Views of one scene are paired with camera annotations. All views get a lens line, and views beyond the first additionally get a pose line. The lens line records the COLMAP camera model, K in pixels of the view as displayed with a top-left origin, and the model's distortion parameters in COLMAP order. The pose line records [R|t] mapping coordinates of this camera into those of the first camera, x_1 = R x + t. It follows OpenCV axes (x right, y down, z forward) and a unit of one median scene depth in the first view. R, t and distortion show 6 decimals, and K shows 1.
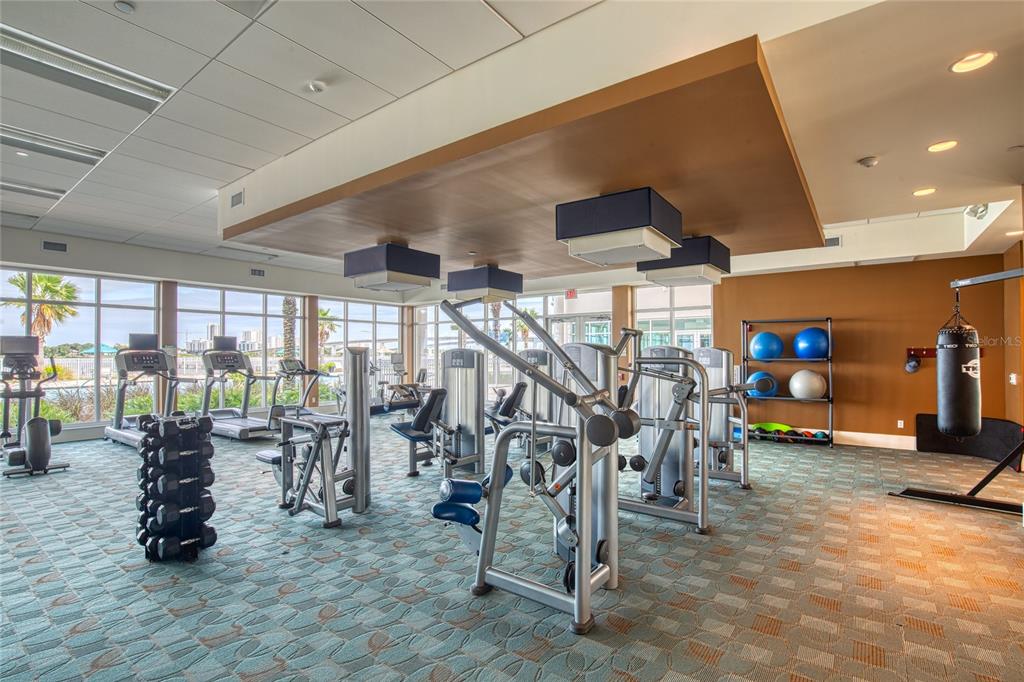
lens RADIAL K [[482.9, 0, 502.8], [0, 482.9, 343.3], [0, 0, 1]] dist [-0.003752, -0.000625]
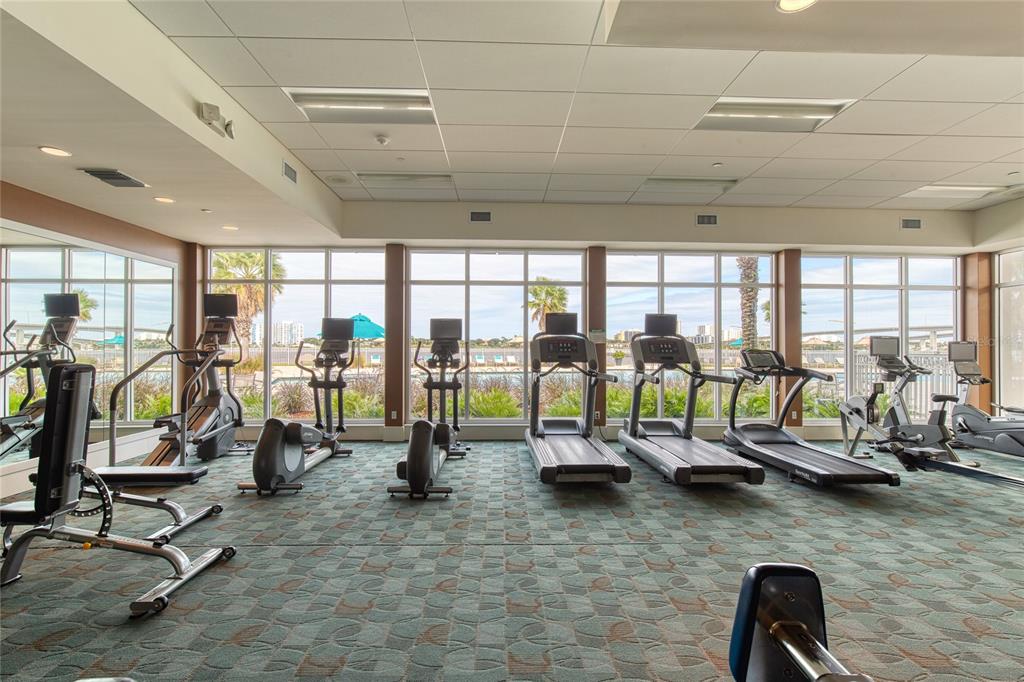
lens RADIAL K [[482.9, 0, 502.8], [0, 482.9, 343.3], [0, 0, 1]] dist [-0.003752, -0.000625]
pose [[0.638453, 0.001614, -0.769660, -0.185033], [0.010265, 0.999891, 0.010612, 0.015973], [0.769593, -0.014676, 0.638366, 0.376237]]
